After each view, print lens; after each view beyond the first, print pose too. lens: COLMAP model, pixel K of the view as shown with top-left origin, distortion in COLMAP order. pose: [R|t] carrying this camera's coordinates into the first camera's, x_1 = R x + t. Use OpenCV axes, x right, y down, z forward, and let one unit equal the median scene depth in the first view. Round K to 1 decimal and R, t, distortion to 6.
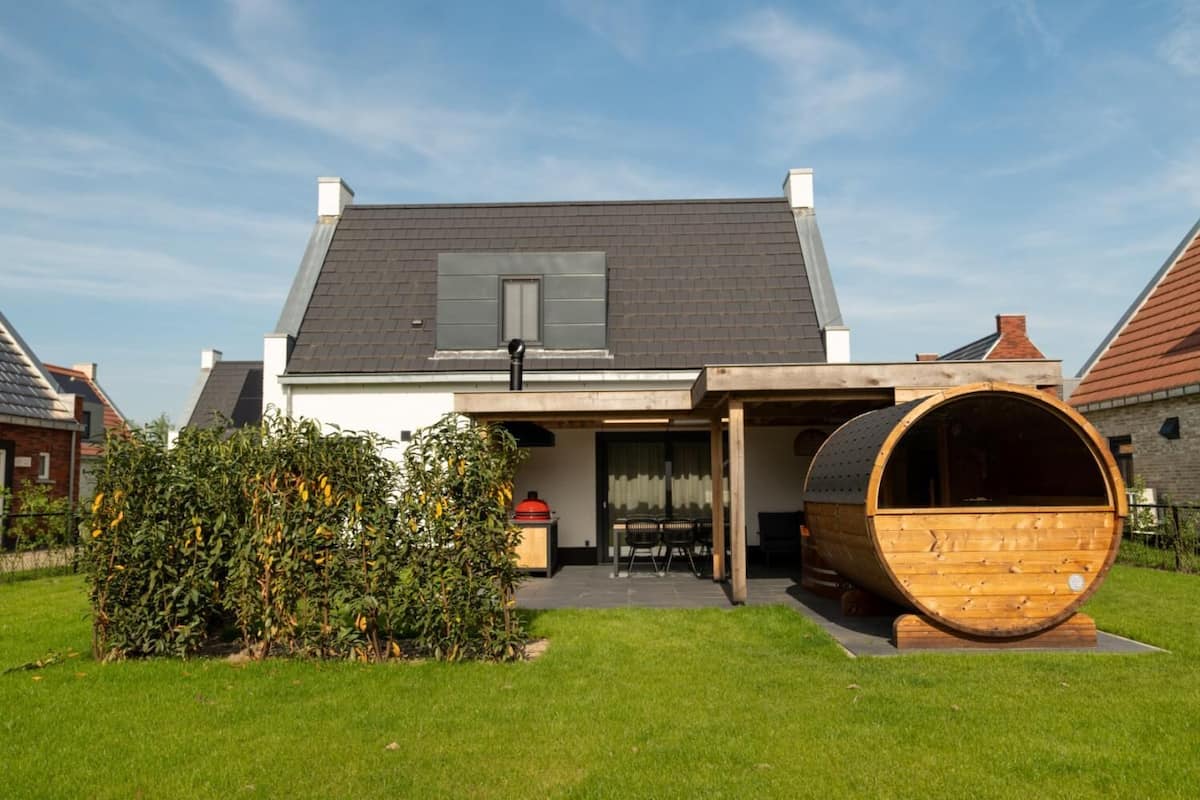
lens RADIAL K [[960.1, 0, 600.0], [0, 960.1, 400.0], [0, 0, 1]] dist [-0.006162, -0.001275]
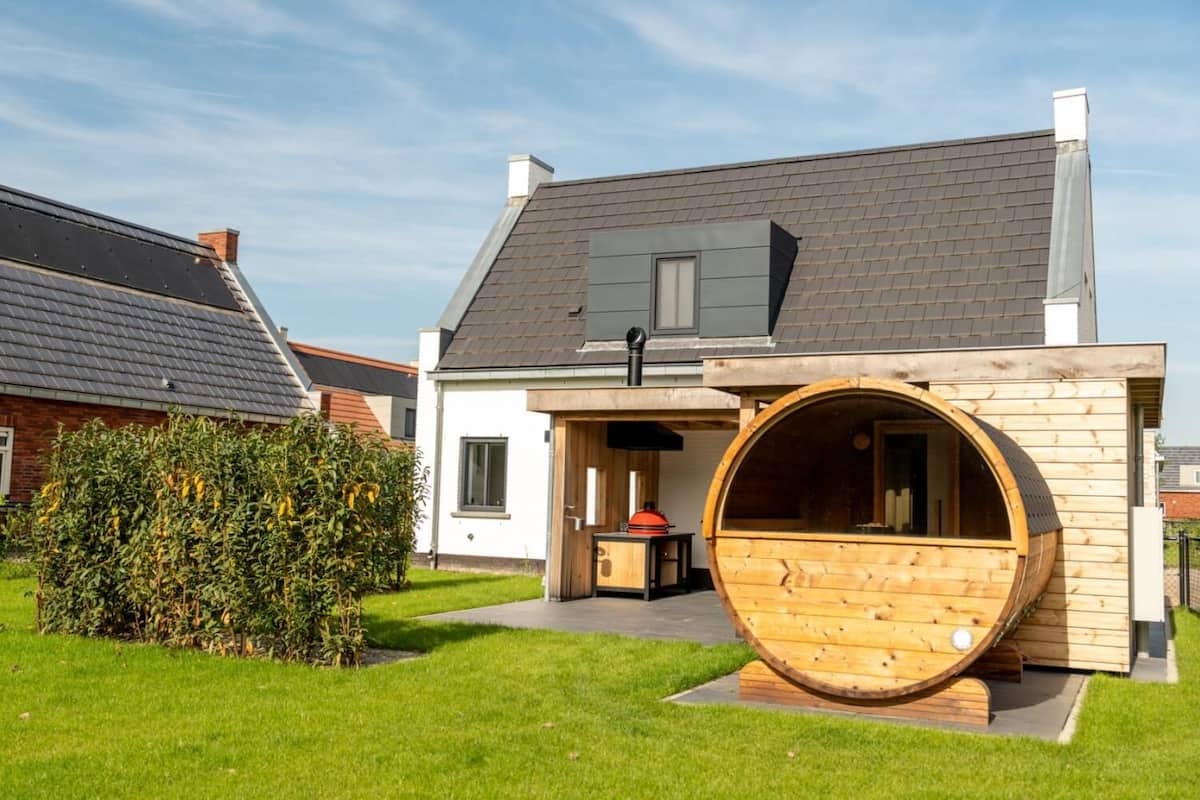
lens RADIAL K [[1161.8, 0, 600.0], [0, 1161.8, 400.0], [0, 0, 1]] dist [-0.020559, -0.013159]
pose [[0.907944, -0.000284, -0.419092, 0.297816], [0.002807, 0.999981, 0.005405, -0.002878], [0.419082, -0.006084, 0.907928, 0.019788]]
